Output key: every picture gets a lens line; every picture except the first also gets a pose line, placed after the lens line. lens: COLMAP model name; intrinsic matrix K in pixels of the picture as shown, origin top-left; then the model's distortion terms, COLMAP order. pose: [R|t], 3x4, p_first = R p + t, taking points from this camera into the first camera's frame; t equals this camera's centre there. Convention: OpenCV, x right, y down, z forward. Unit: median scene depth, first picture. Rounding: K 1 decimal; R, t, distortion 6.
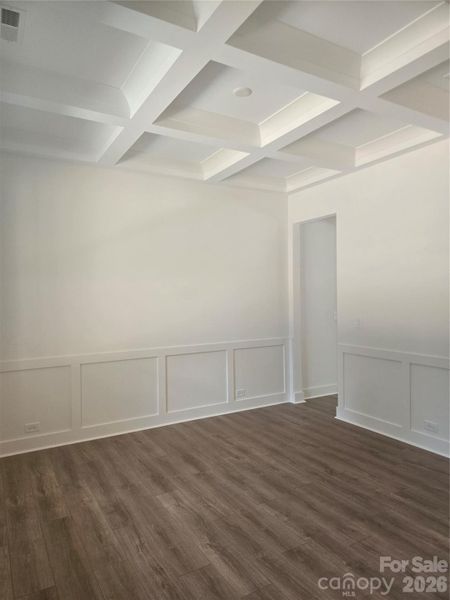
lens RADIAL K [[400.5, 0, 226.5], [0, 400.5, 305.3], [0, 0, 1]] dist [0.095865, -0.086817]
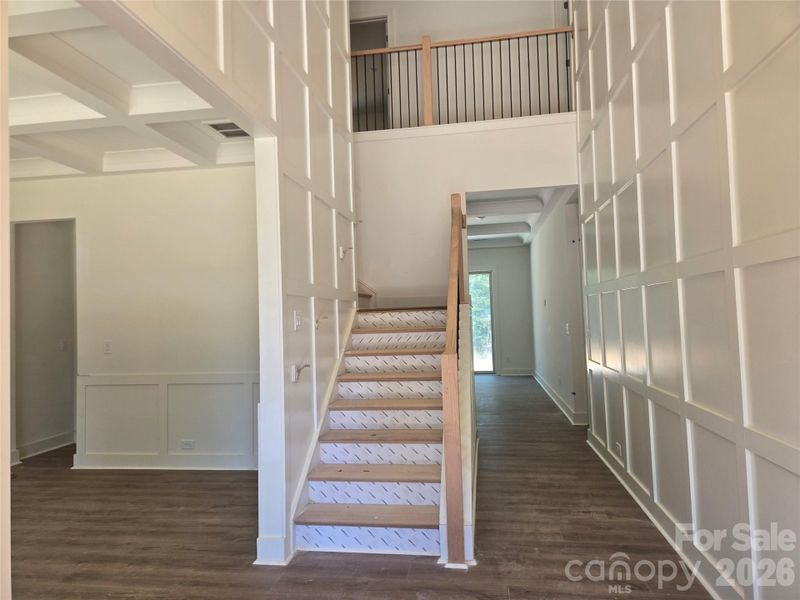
lens RADIAL K [[534.0, 0, 393.1], [0, 534.0, 297.3], [0, 0, 1]] dist [0.095865, -0.086817]
pose [[0.639269, 0.022302, 0.768660, -0.249676], [0.040286, 0.997235, -0.062439, 0.047267], [-0.767928, 0.070881, 0.636603, -0.308528]]
